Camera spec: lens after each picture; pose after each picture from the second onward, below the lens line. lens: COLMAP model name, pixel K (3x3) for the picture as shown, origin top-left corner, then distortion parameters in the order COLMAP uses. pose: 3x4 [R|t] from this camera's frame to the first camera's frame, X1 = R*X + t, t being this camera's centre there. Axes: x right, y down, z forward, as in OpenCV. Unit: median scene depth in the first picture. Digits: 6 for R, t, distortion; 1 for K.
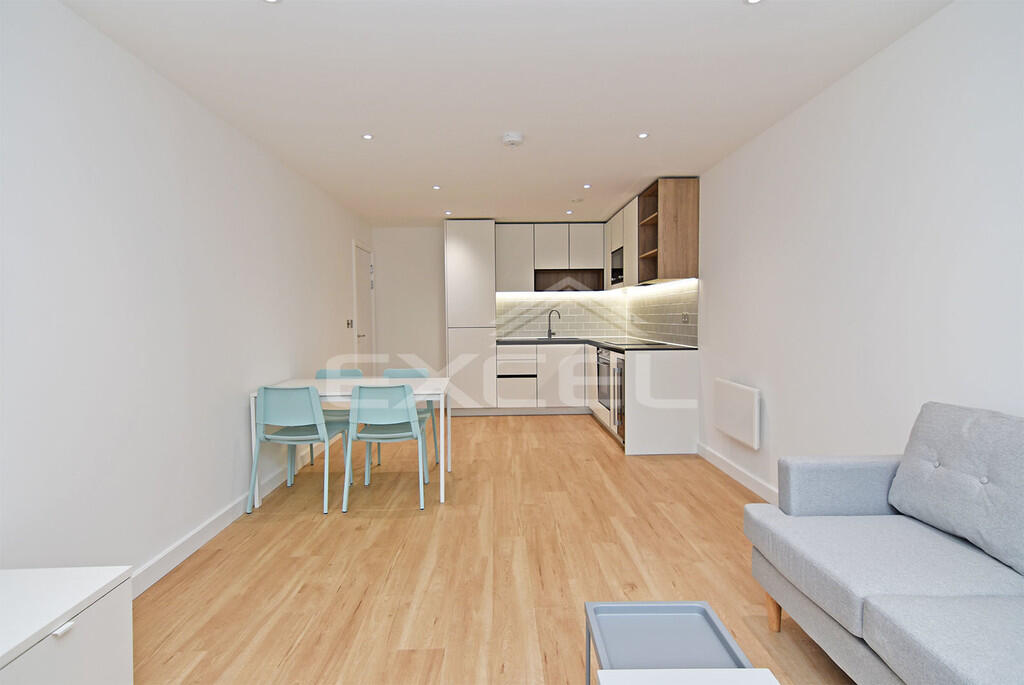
lens RADIAL K [[500.2, 0, 512.2], [0, 500.2, 342.0], [0, 0, 1]] dist [0.041643, 0.000312]
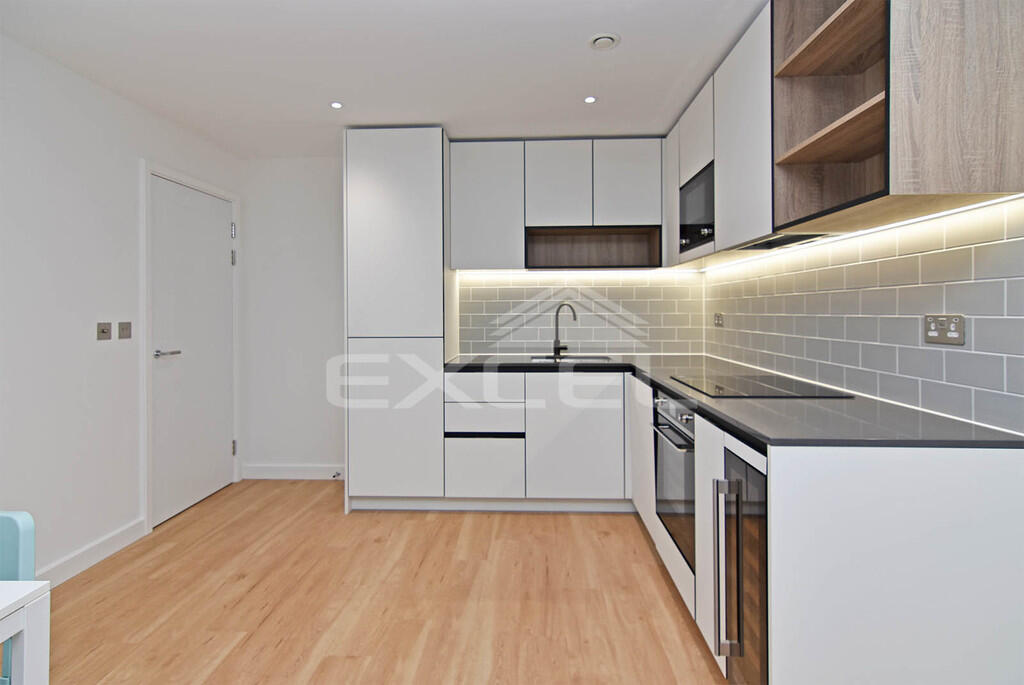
lens RADIAL K [[500.2, 0, 474.2], [0, 500.2, 308.9], [0, 0, 1]] dist [0.041643, 0.000312]
pose [[0.988238, 0.005266, -0.152833, 0.073465], [-0.014343, 0.998193, -0.058350, -0.027612], [0.152250, 0.059855, 0.986528, 0.481150]]
